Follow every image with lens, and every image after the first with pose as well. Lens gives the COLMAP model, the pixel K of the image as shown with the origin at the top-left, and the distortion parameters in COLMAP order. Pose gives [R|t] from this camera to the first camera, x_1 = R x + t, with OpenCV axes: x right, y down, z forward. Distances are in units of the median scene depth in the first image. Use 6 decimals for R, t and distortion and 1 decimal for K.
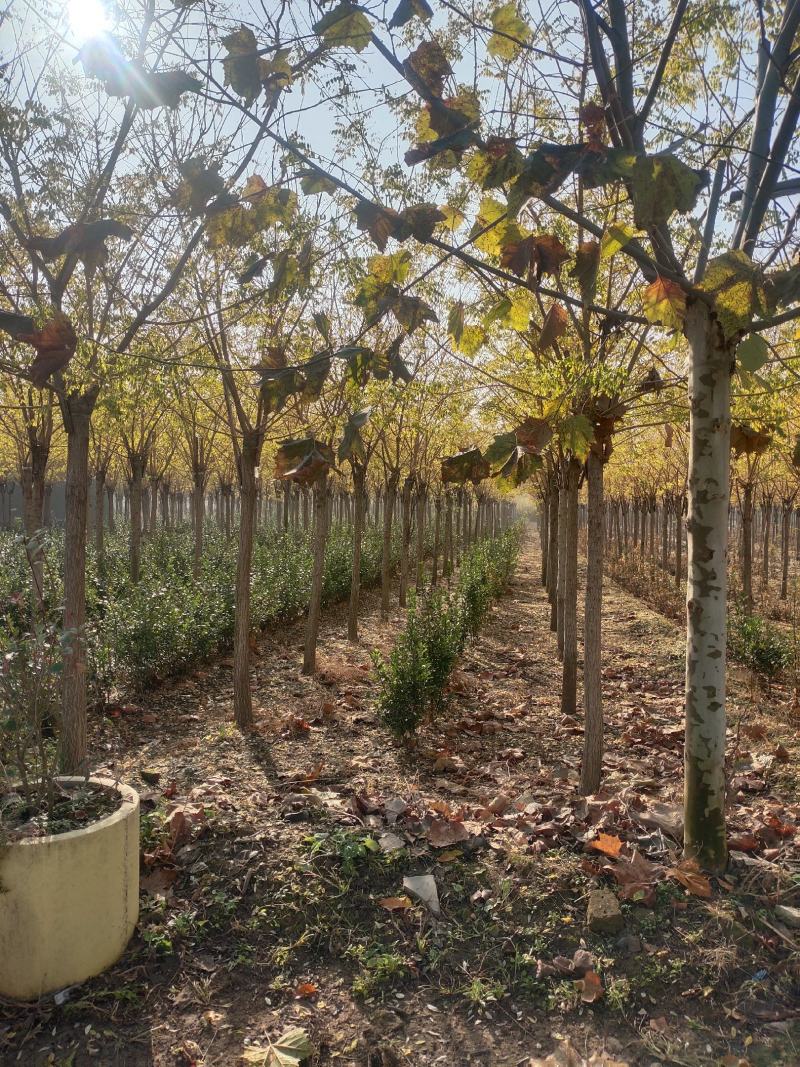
lens RADIAL K [[859.1, 0, 400.2], [0, 859.1, 532.4], [0, 0, 1]] dist [-0.005868, -0.015063]
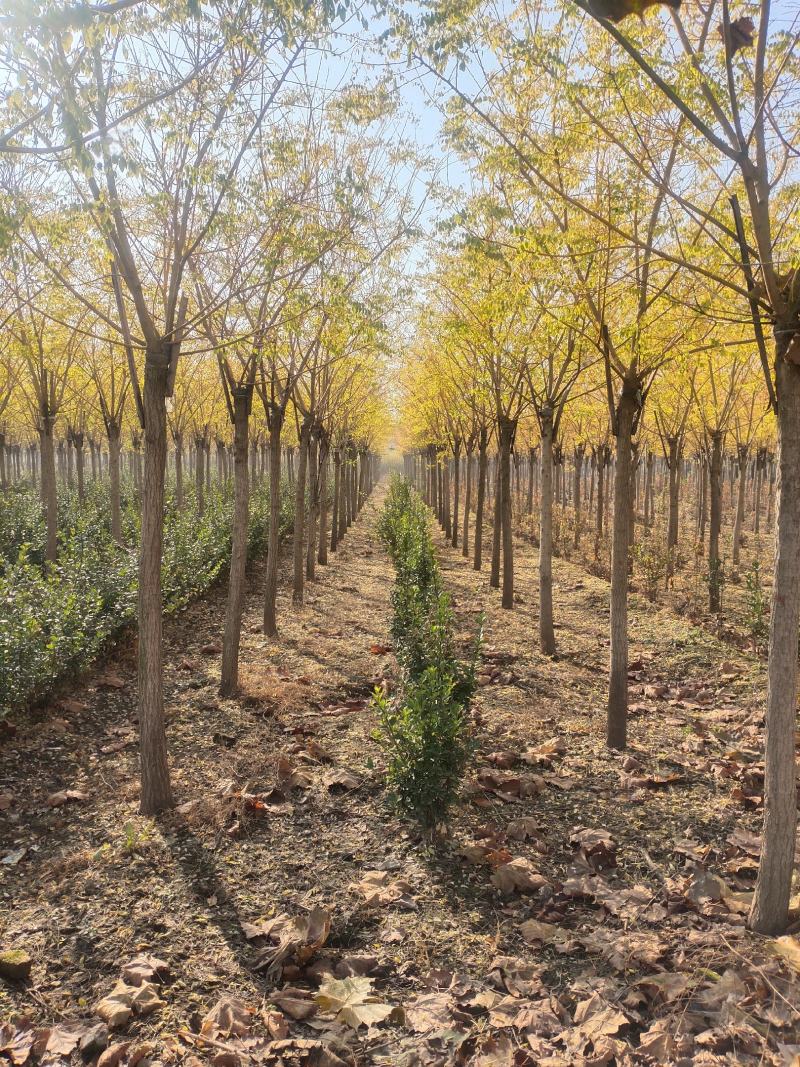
lens RADIAL K [[859.1, 0, 399.8], [0, 859.1, 532.5], [0, 0, 1]] dist [-0.005868, -0.015063]
pose [[0.985297, -0.021771, 0.169455, -0.107916], [0.012111, 0.998253, 0.057829, -0.014078], [-0.170418, -0.054927, 0.983840, 0.352228]]
